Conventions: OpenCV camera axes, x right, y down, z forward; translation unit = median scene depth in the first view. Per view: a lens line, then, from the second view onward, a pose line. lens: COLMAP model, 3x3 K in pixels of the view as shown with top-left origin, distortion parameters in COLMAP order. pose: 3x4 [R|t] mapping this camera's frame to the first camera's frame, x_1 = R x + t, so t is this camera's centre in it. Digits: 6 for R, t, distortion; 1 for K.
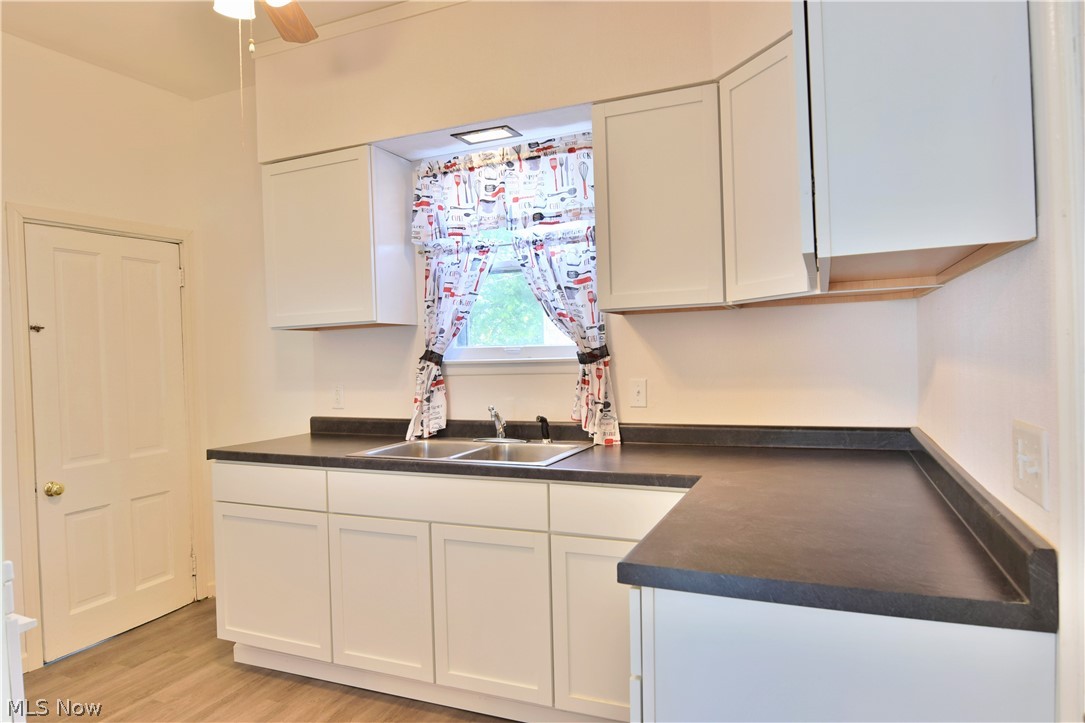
lens RADIAL K [[668.4, 0, 542.5], [0, 668.4, 361.6], [0, 0, 1]] dist [-0.014790, -0.004335]
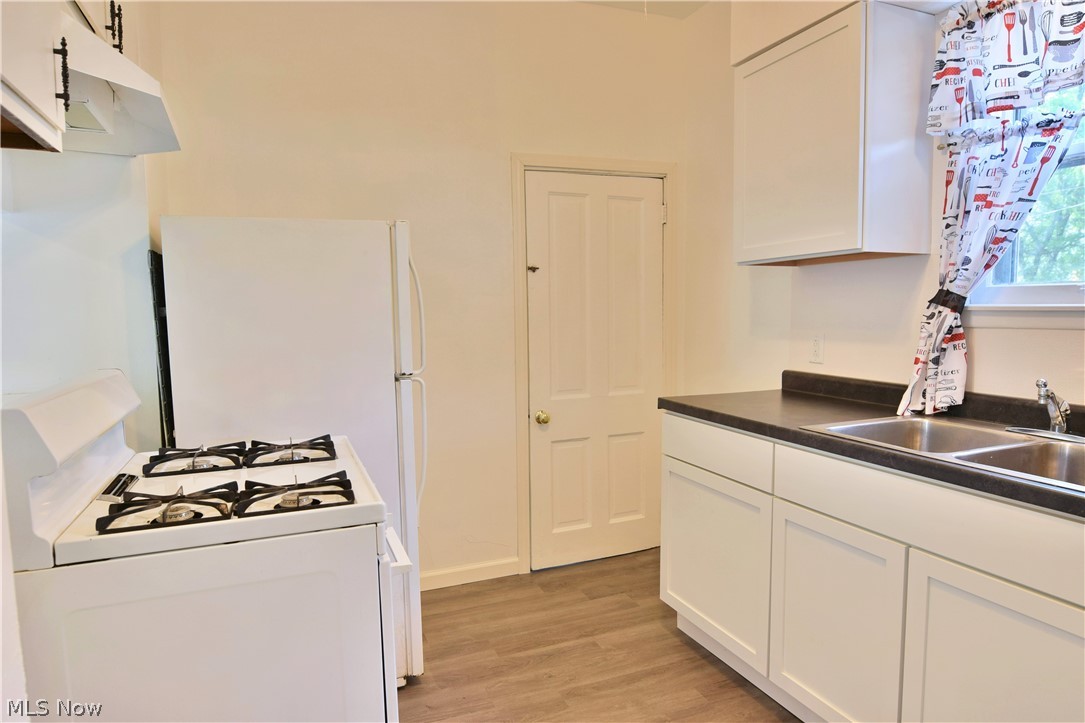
lens RADIAL K [[668.4, 0, 538.2], [0, 668.4, 365.5], [0, 0, 1]] dist [-0.014790, -0.004335]
pose [[0.719702, 0.078654, -0.689814, 0.008144], [-0.016766, 0.995241, 0.095987, 0.002245], [0.694081, -0.057517, 0.717596, 0.214575]]
